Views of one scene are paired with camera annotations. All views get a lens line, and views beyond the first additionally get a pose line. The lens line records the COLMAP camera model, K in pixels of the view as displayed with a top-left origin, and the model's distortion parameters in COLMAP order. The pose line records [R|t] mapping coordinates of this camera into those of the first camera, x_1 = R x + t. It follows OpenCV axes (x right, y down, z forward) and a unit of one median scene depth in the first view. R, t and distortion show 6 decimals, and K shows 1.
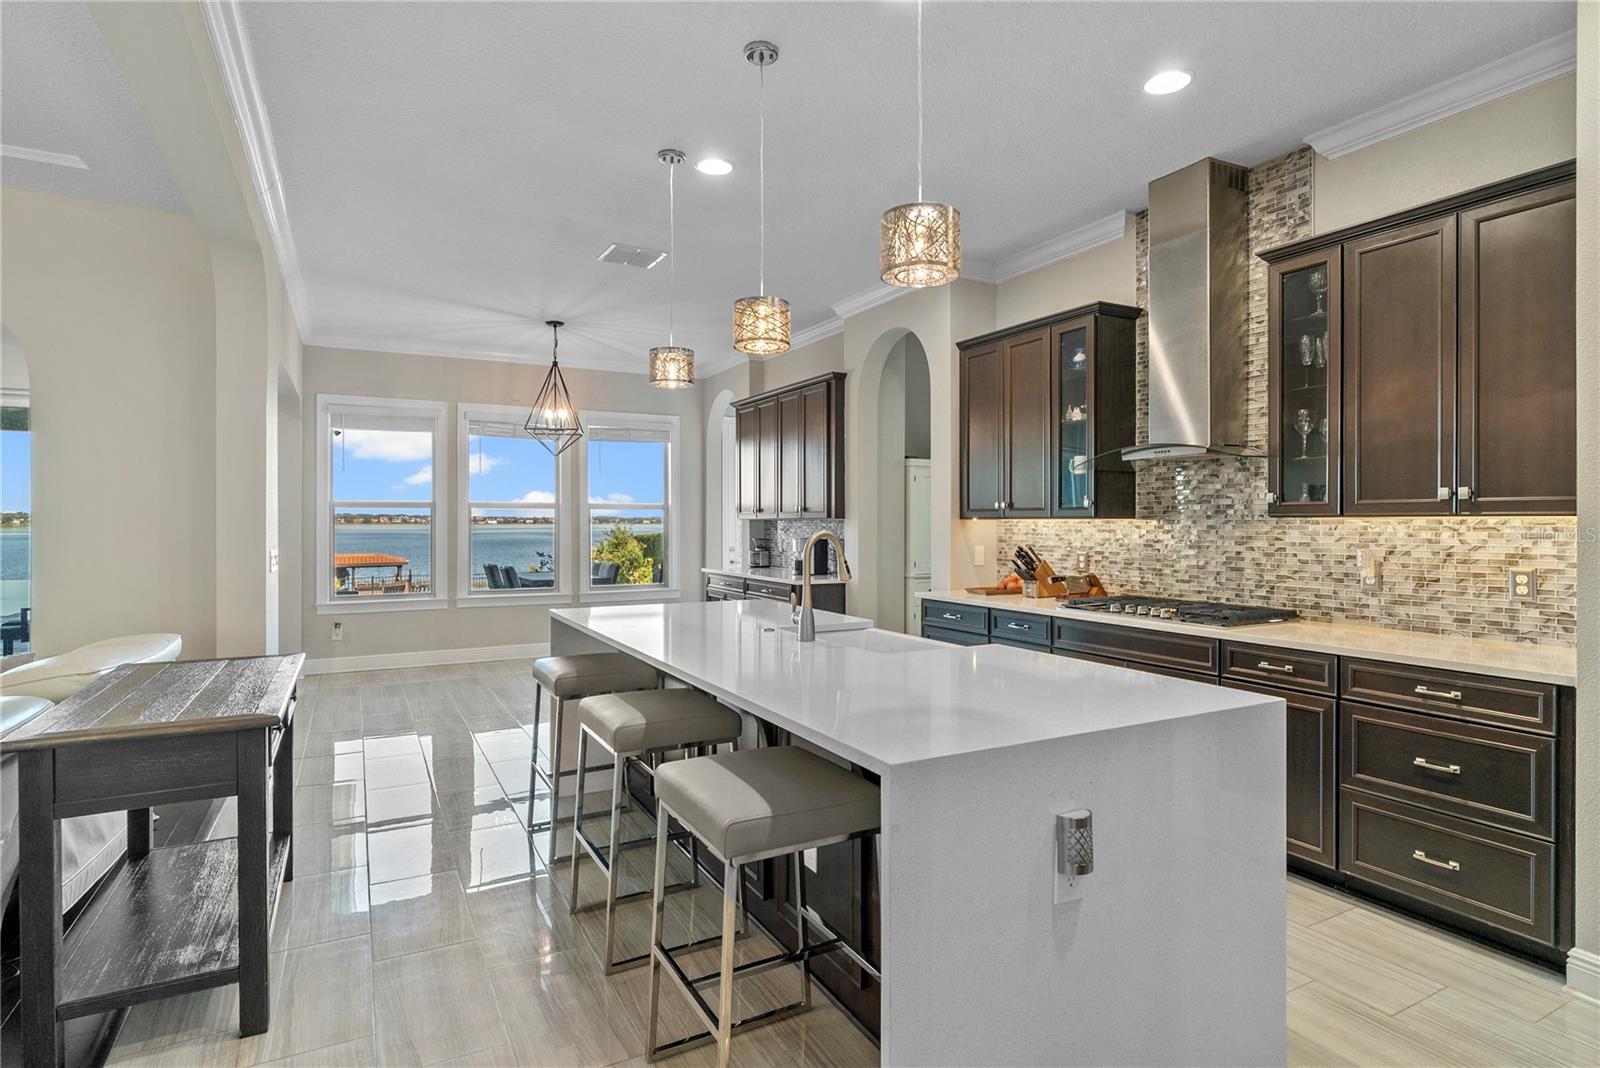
lens RADIAL K [[832.6, 0, 802.3], [0, 832.6, 530.9], [0, 0, 1]] dist [-0.003414, 0.003997]
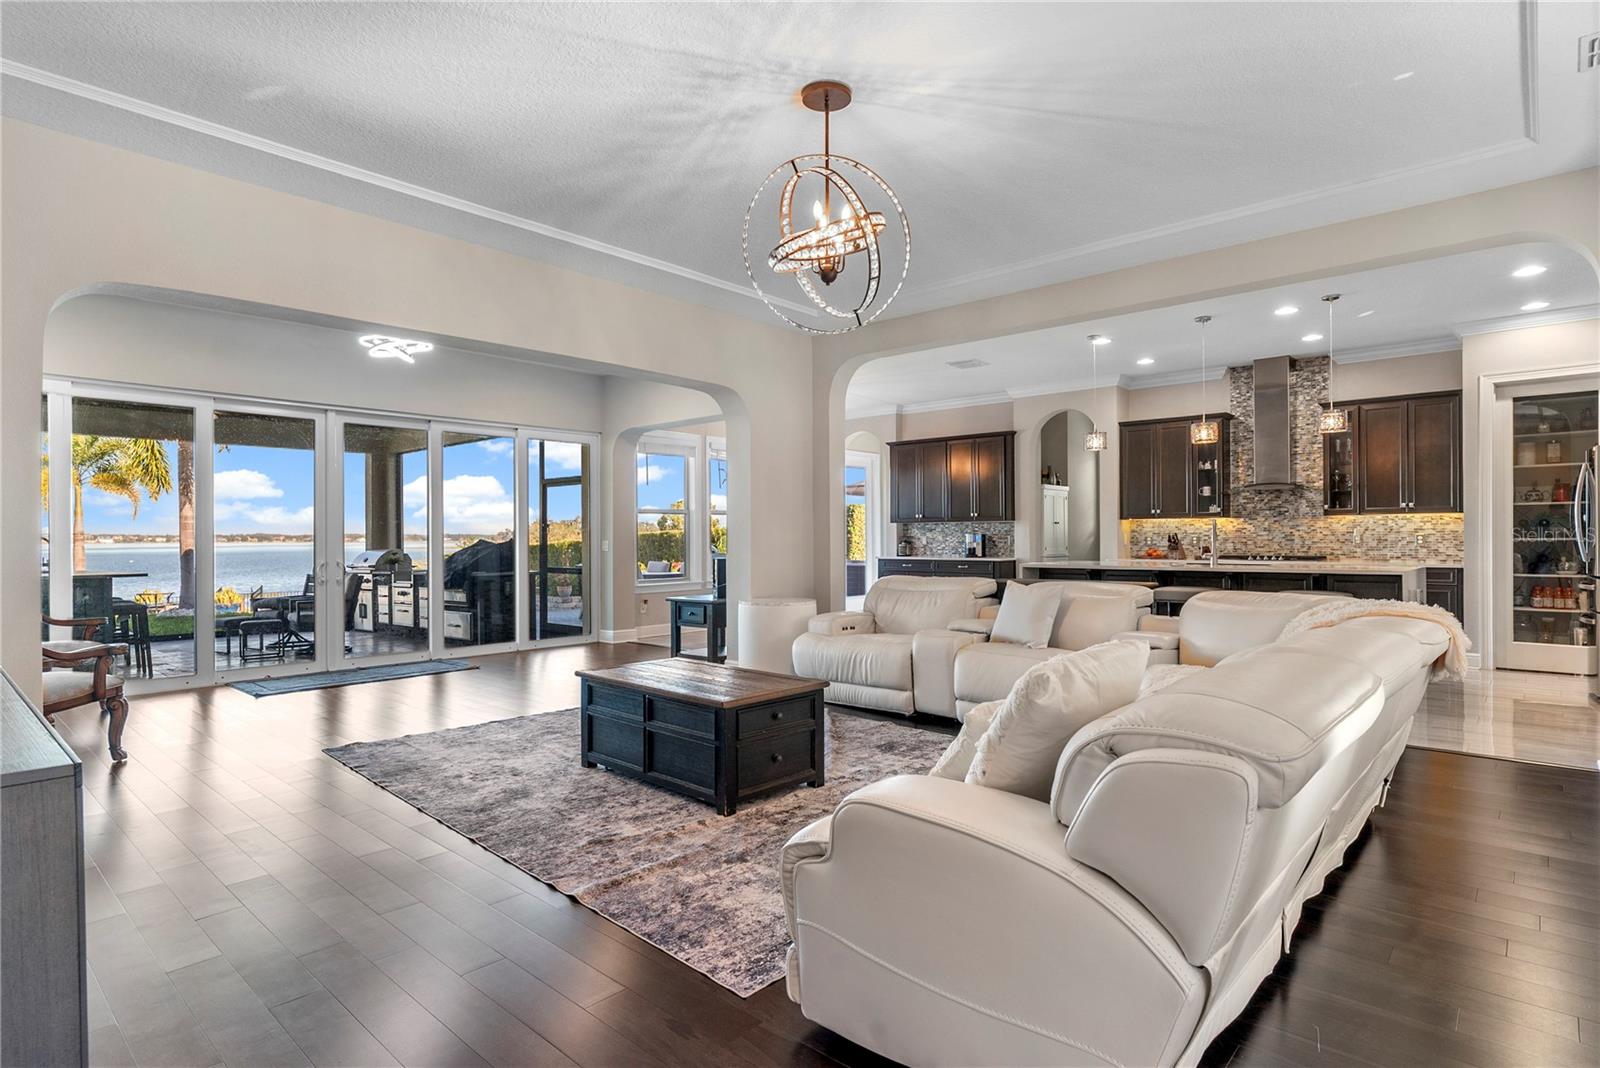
lens RADIAL K [[832.6, 0, 808.6], [0, 832.6, 543.5], [0, 0, 1]] dist [-0.003414, 0.003997]
pose [[0.939746, -0.008685, 0.341762, -1.392390], [0.009756, 0.999951, -0.001414, 0.045196], [-0.341733, 0.004663, 0.939786, -0.616660]]
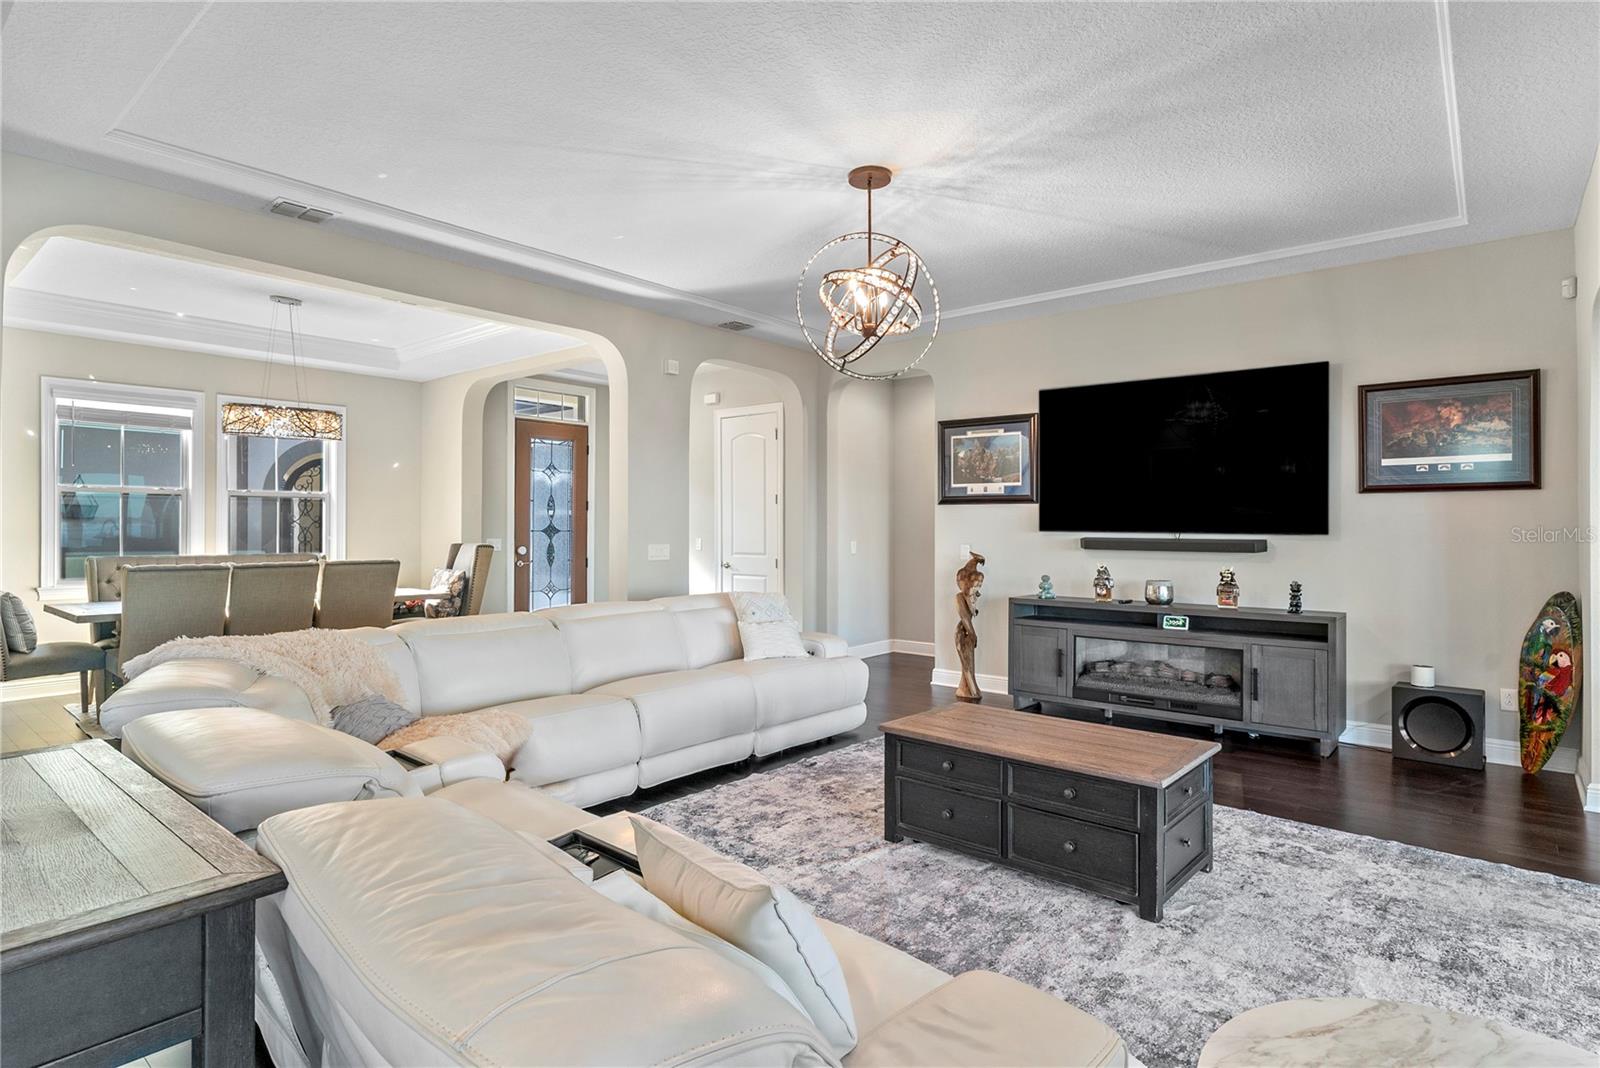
lens RADIAL K [[832.6, 0, 801.8], [0, 832.6, 524.1], [0, 0, 1]] dist [-0.003414, 0.003997]
pose [[-0.930977, -0.004358, -0.365052, -0.651833], [-0.007794, 0.999938, 0.007938, -0.011270], [0.364995, 0.010235, -0.930953, 1.054940]]
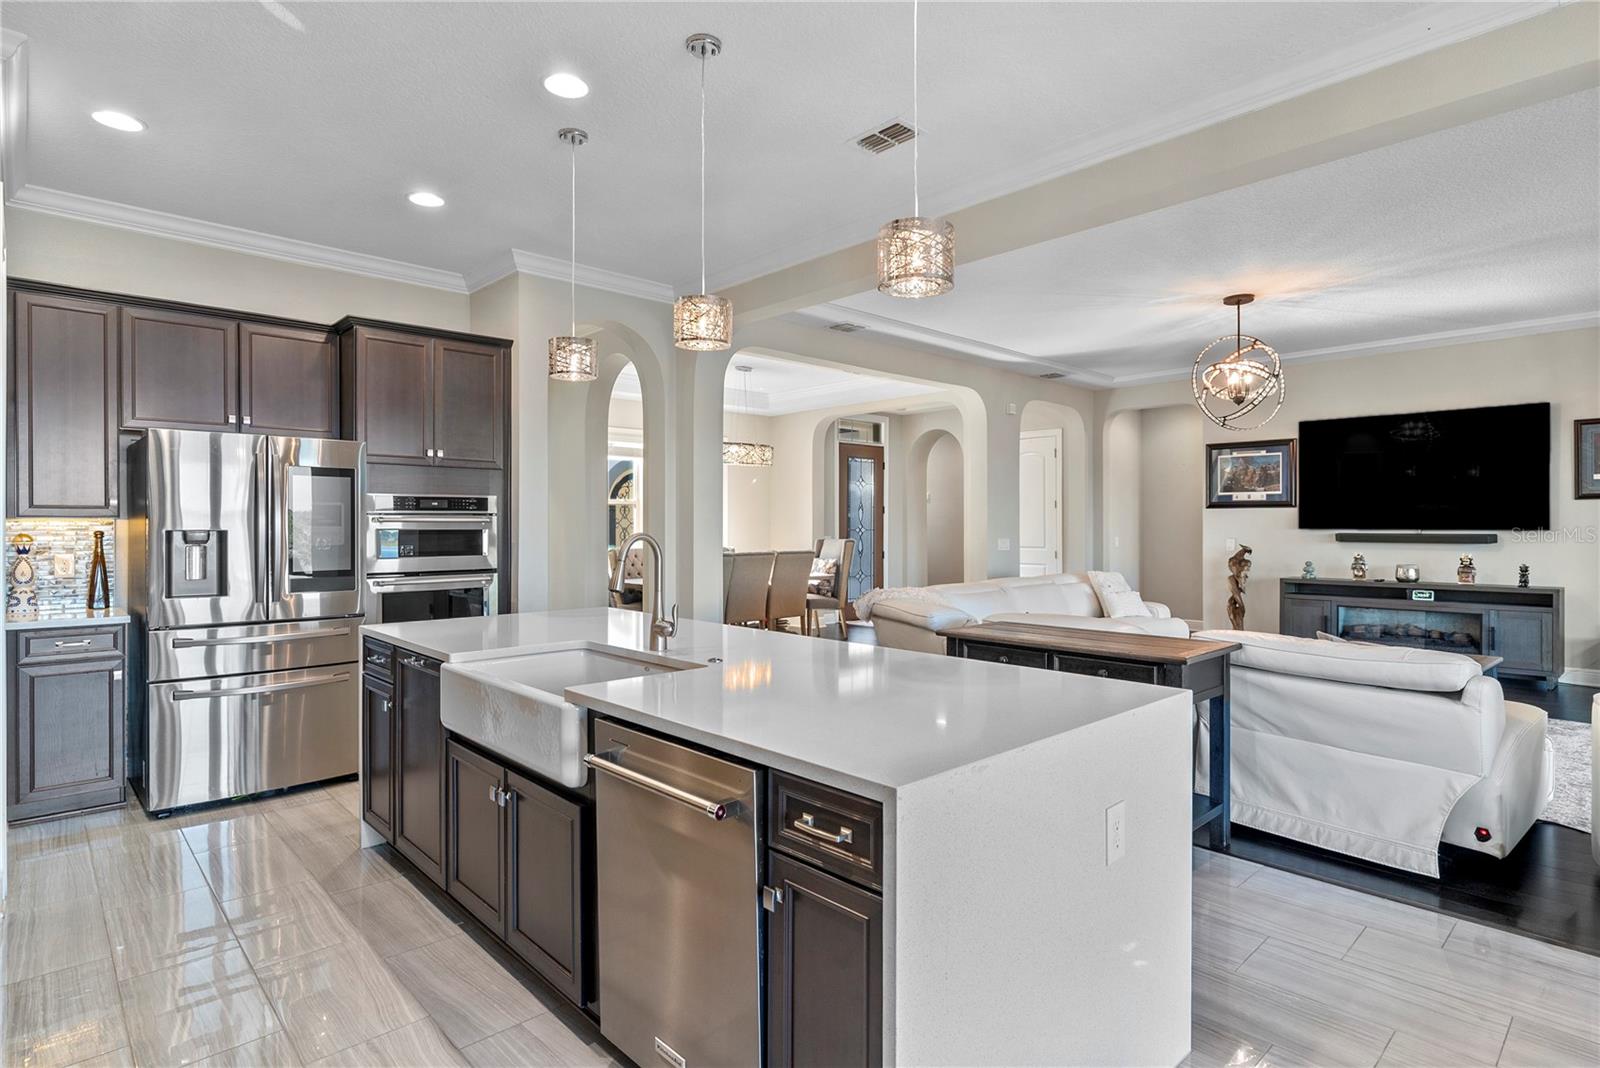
lens RADIAL K [[832.6, 0, 805.8], [0, 832.6, 530.6], [0, 0, 1]] dist [-0.003414, 0.003997]
pose [[-0.966267, 0.000323, -0.257541, 0.070971], [-0.003712, 0.999878, 0.015184, -0.011034], [0.257514, 0.015628, -0.966148, 1.436956]]
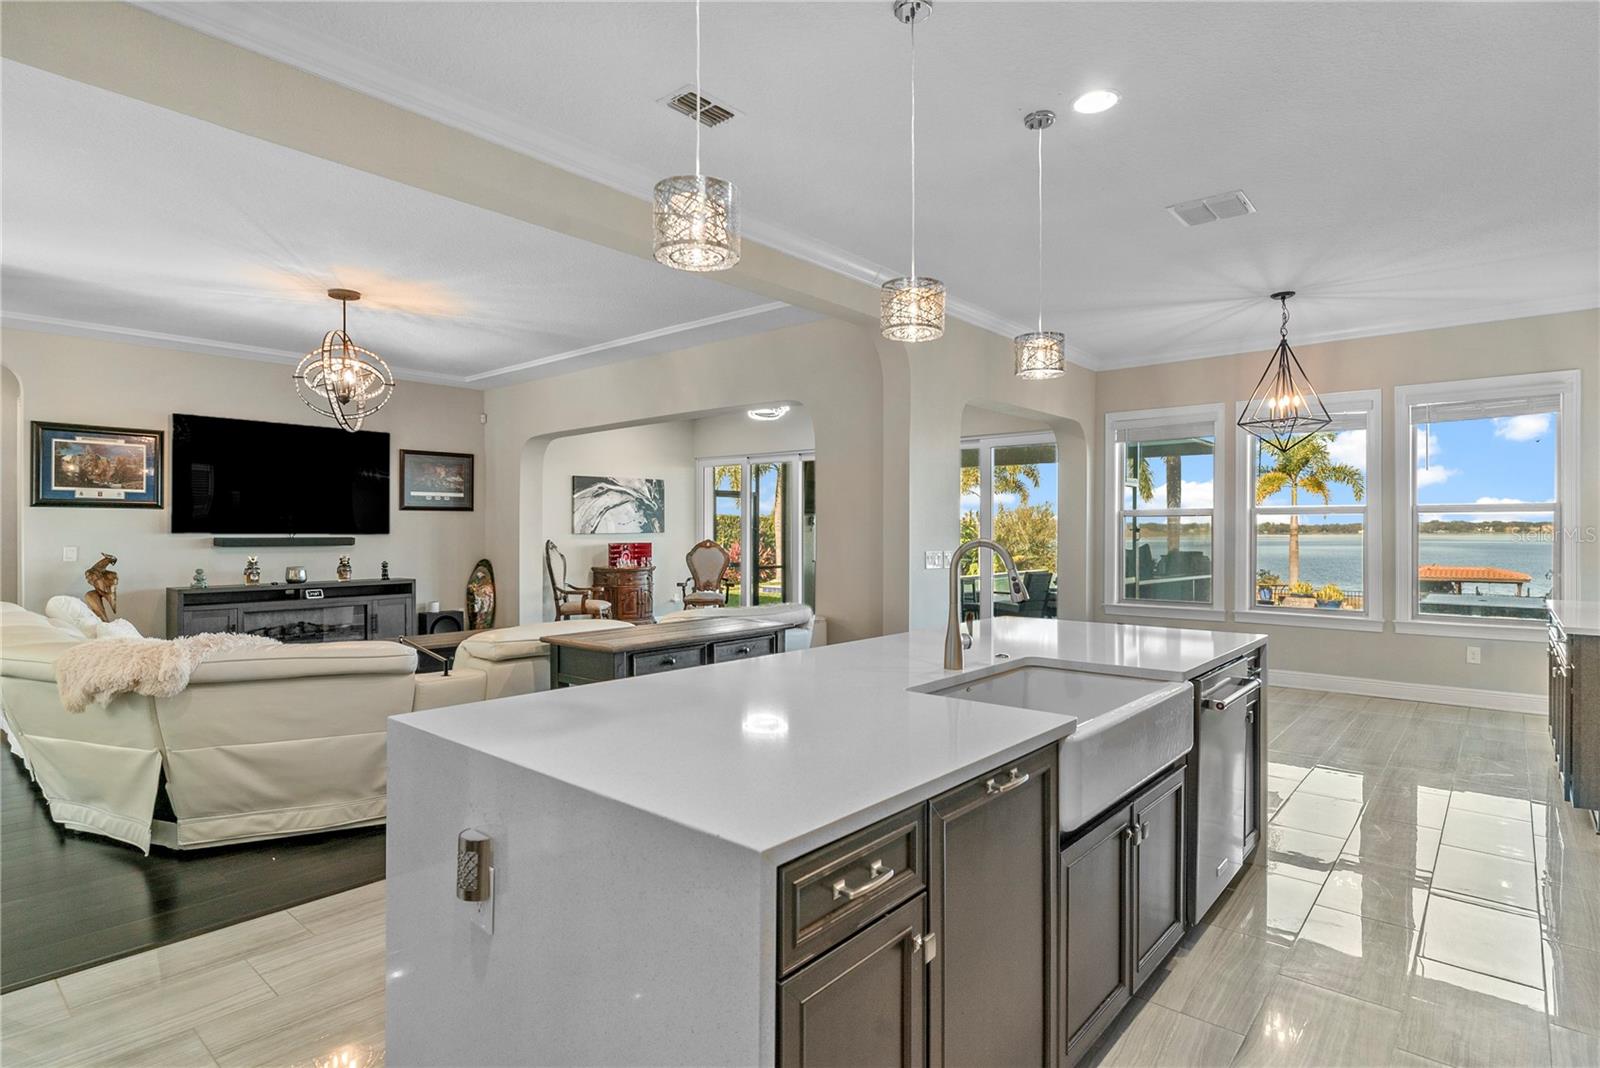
lens RADIAL K [[832.6, 0, 790.7], [0, 832.6, 527.0], [0, 0, 1]] dist [-0.003414, 0.003997]
pose [[0.341745, -0.004085, -0.939784, 0.547529], [-0.010704, 0.999909, -0.008239, -0.002051], [0.939732, 0.012875, 0.341670, 0.414108]]
